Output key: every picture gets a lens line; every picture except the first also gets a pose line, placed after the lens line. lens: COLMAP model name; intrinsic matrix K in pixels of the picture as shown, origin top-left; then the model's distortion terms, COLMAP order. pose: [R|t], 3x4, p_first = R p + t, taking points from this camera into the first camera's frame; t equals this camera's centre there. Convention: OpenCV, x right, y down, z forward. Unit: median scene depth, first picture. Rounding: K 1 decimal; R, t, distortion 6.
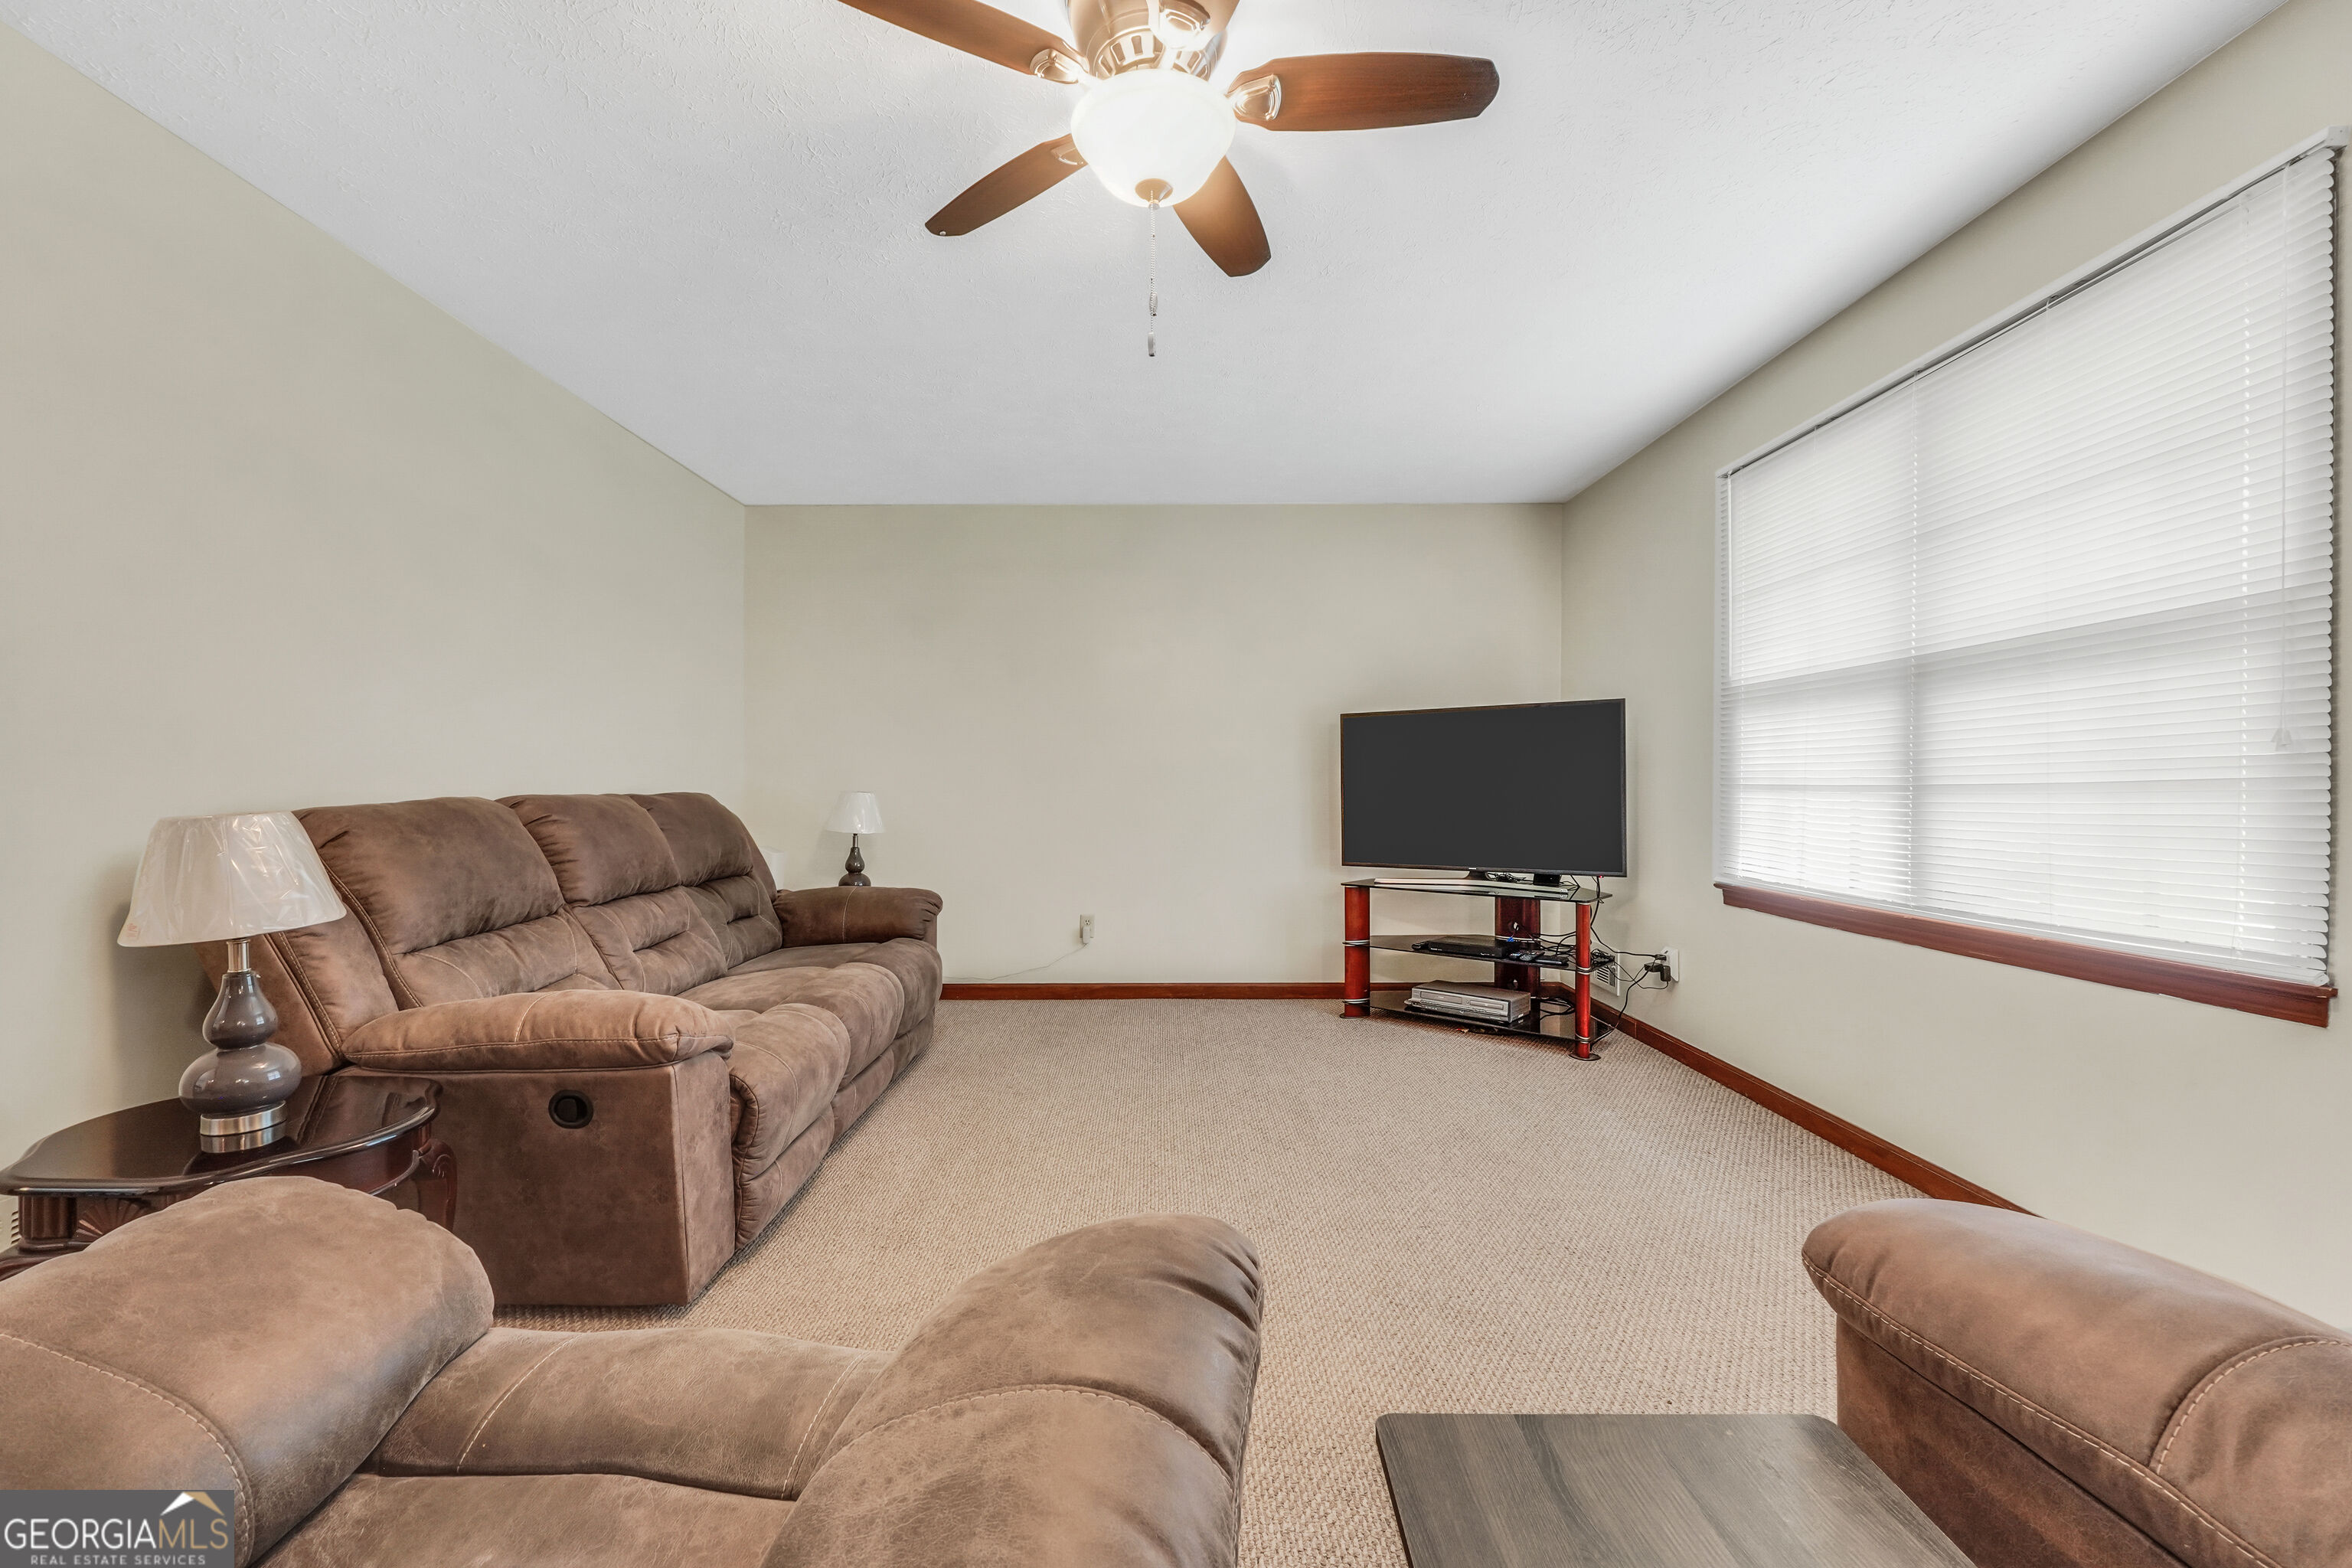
lens RADIAL K [[990.6, 0, 1168.0], [0, 990.6, 783.7], [0, 0, 1]] dist [-0.023117, 0.007998]
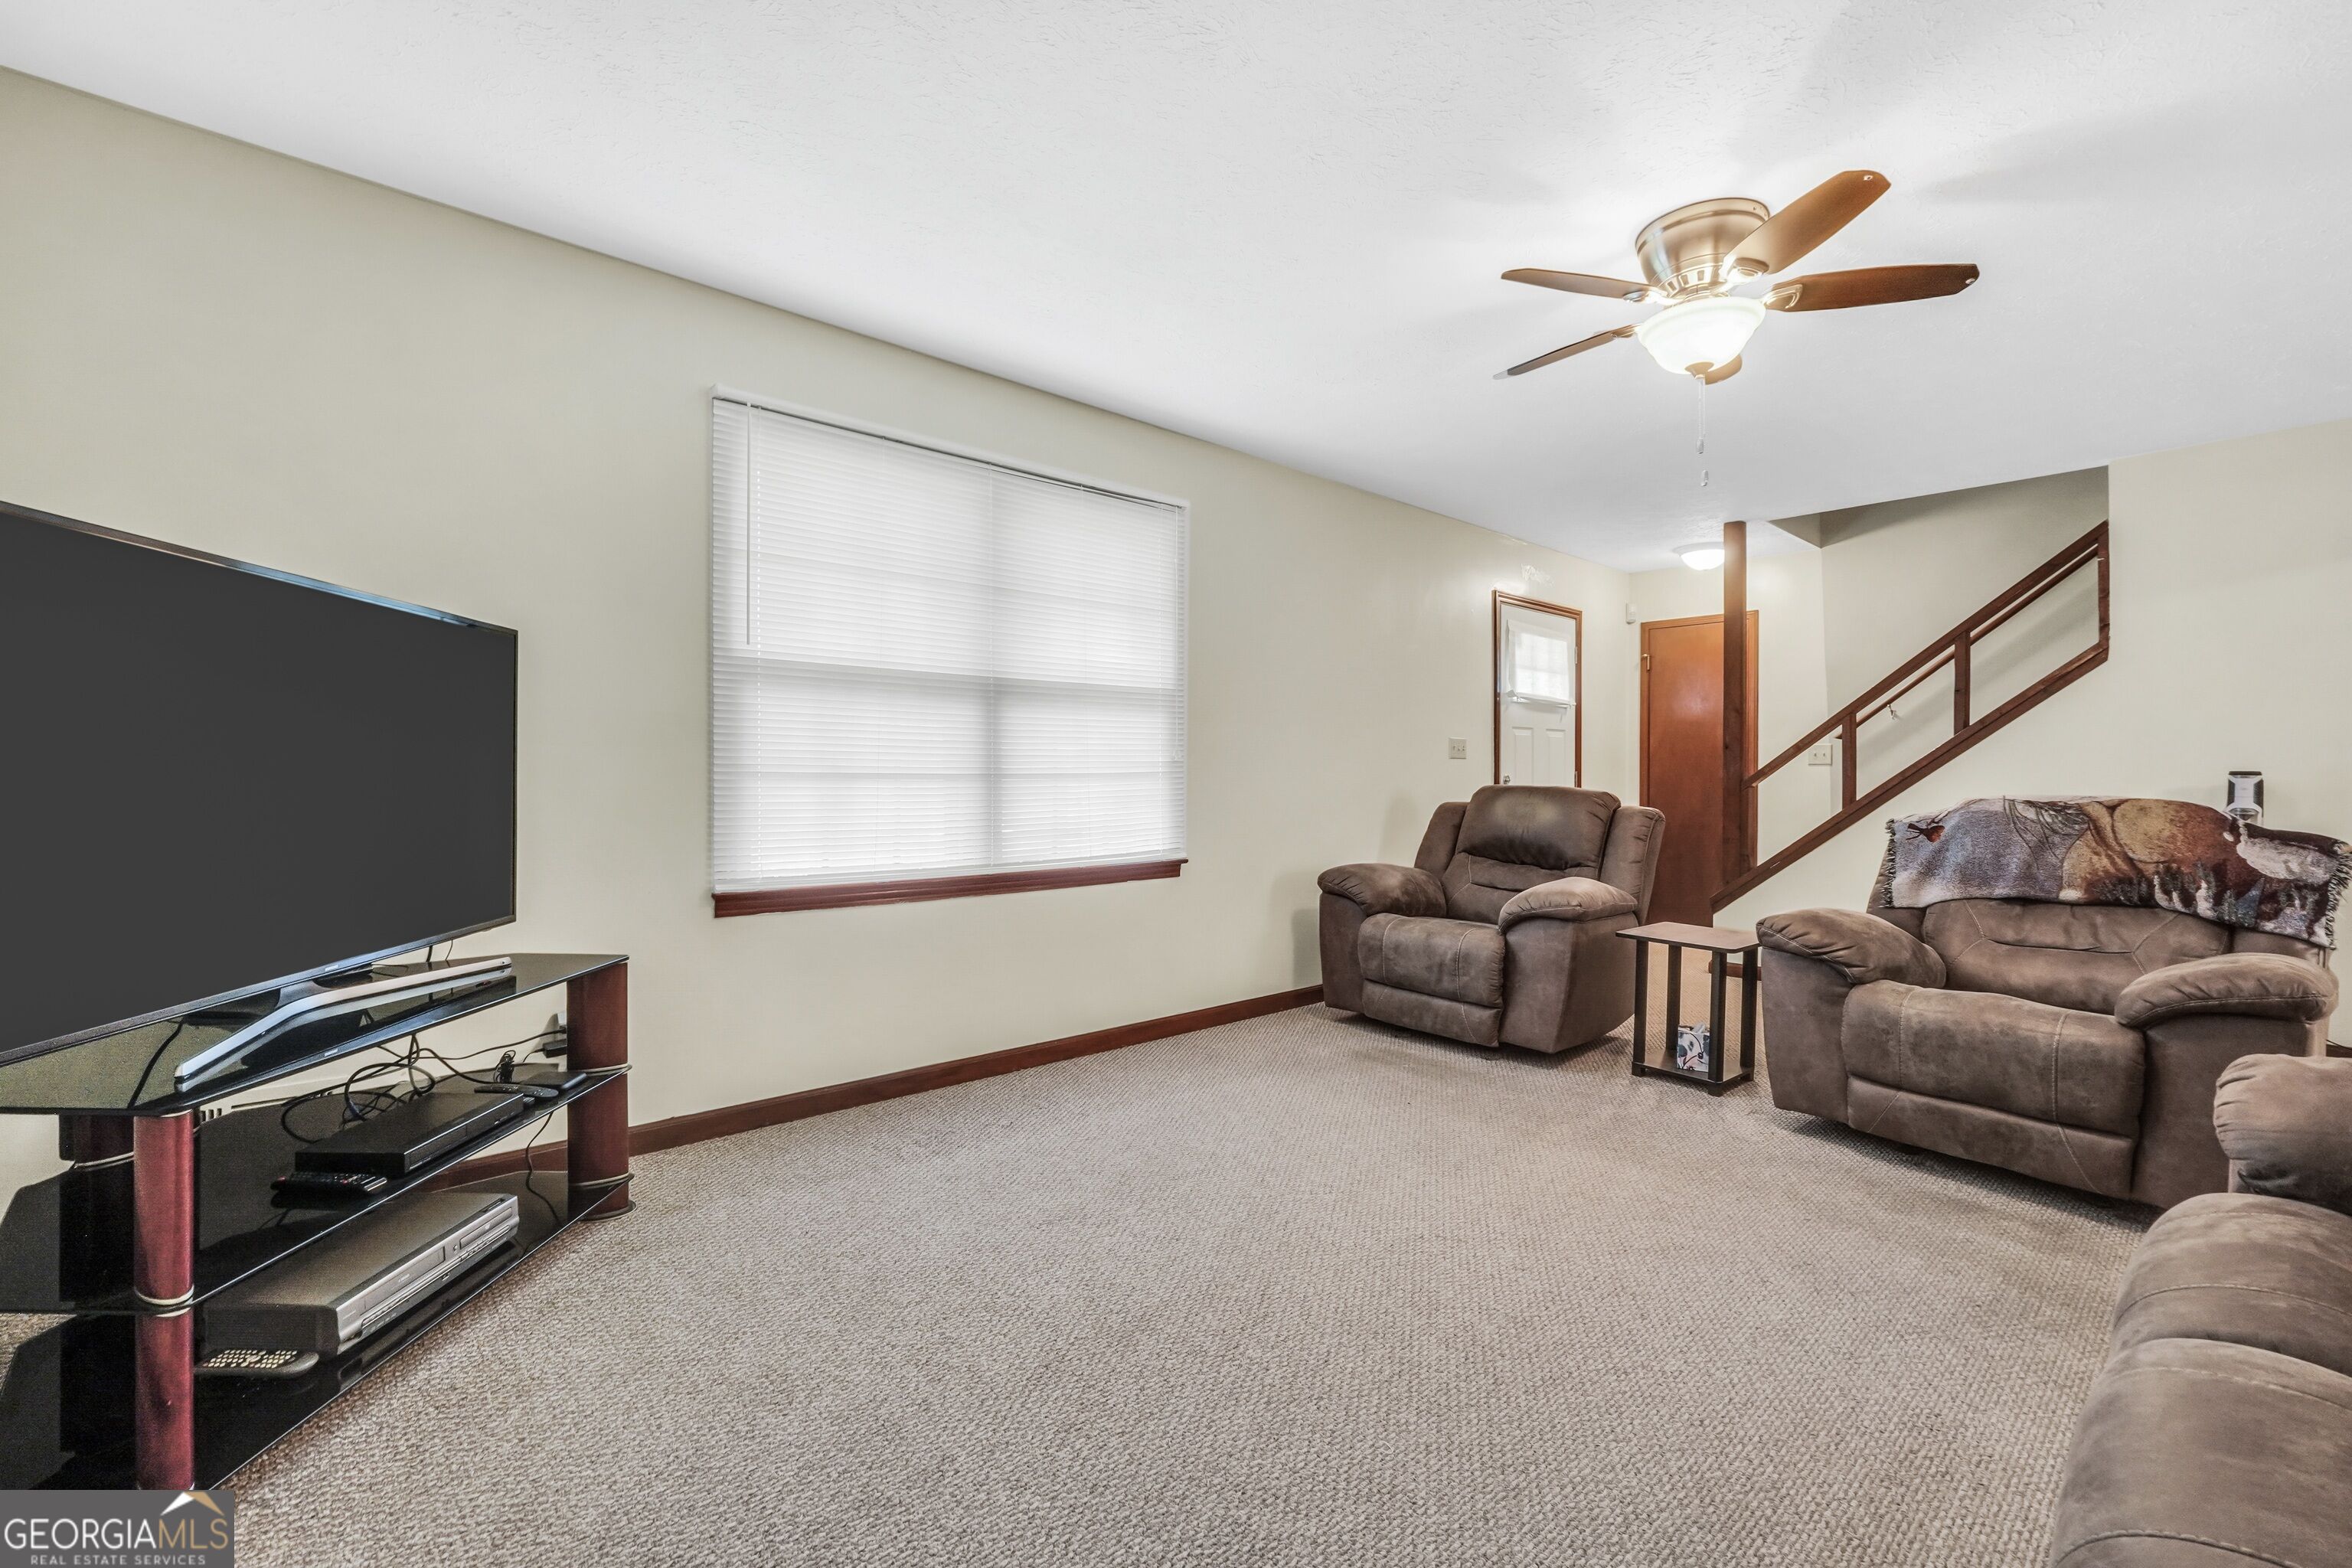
lens RADIAL K [[1002.3, 0, 1170.1], [0, 1002.3, 772.0], [0, 0, 1]] dist [-0.027871, 0.008283]
pose [[-0.666008, 0.003645, 0.745935, -0.306299], [-0.004192, 0.999954, -0.008629, 0.007126], [-0.745932, -0.008874, -0.665963, 1.291908]]
